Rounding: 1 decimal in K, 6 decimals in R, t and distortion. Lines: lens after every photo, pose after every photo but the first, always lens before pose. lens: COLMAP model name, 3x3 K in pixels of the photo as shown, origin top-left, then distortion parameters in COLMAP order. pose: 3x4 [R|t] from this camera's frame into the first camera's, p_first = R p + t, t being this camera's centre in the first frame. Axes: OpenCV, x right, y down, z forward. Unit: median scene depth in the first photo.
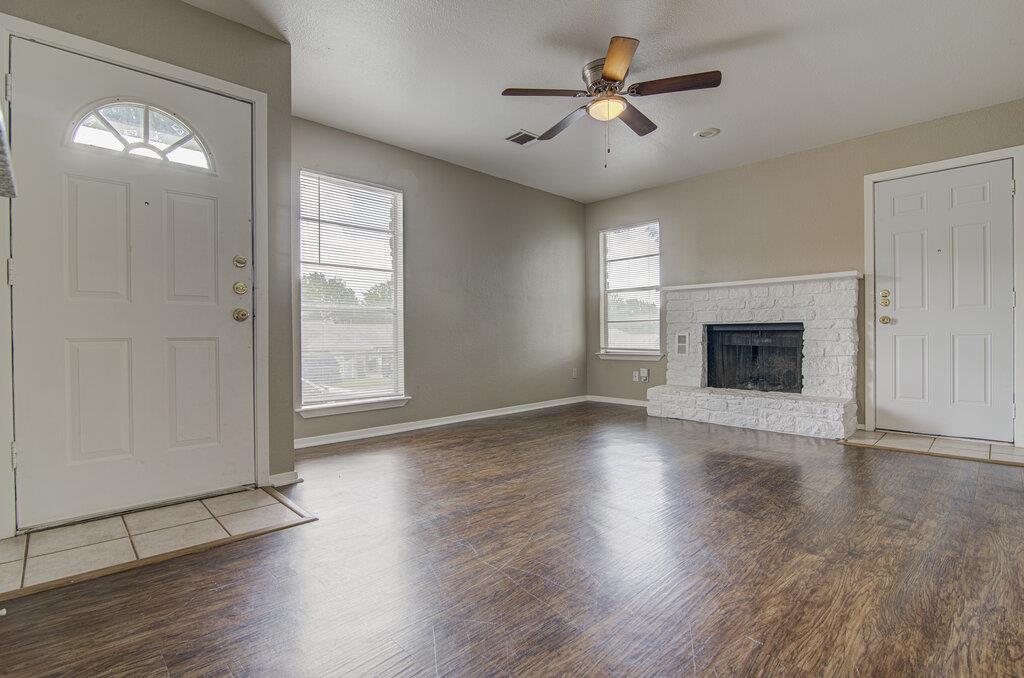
lens RADIAL K [[488.3, 0, 504.6], [0, 488.3, 340.1], [0, 0, 1]] dist [-0.017950, 0.000846]
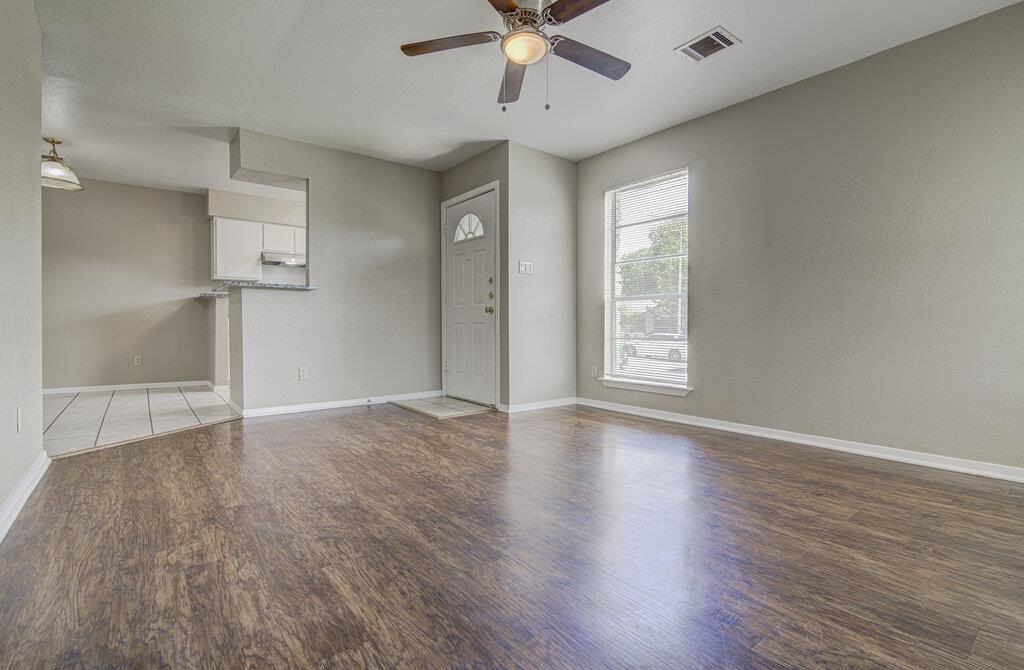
lens RADIAL K [[475.6, 0, 518.2], [0, 475.6, 335.0], [0, 0, 1]] dist [-0.015604, -0.000561]
pose [[-0.091243, 0.030788, -0.995353, 1.415386], [-0.011157, 0.999428, 0.031936, -0.018042], [0.995766, 0.014019, -0.090848, 1.475122]]
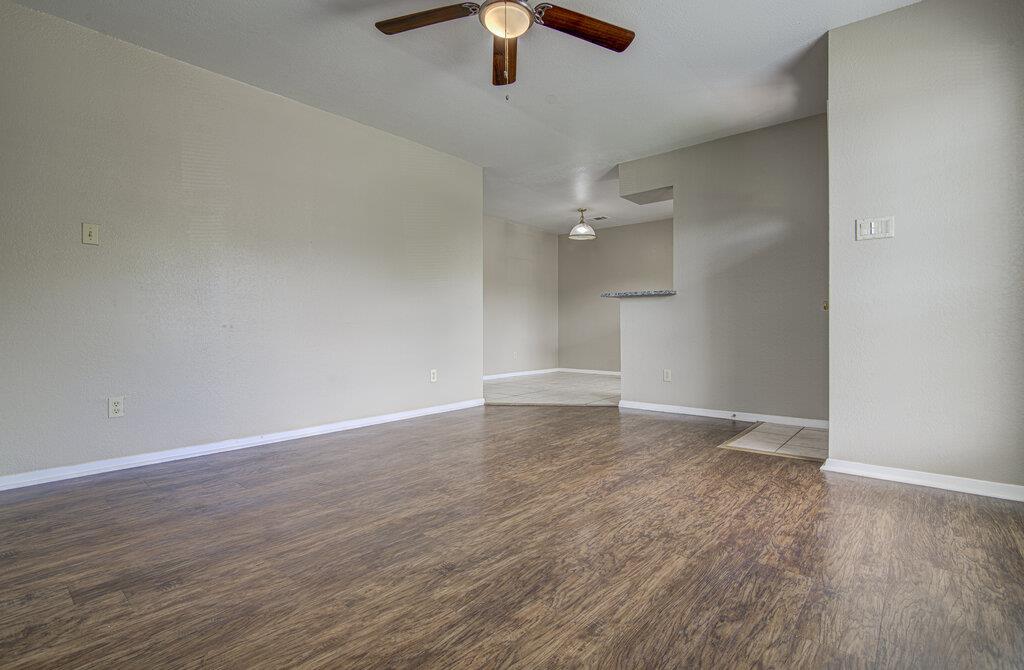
lens RADIAL K [[475.6, 0, 509.6], [0, 475.6, 333.1], [0, 0, 1]] dist [-0.015604, -0.000561]
pose [[-0.995908, 0.011618, -0.089620, 0.380582], [0.009766, 0.999730, 0.021077, -0.017690], [0.089841, 0.020116, -0.995753, 2.393757]]
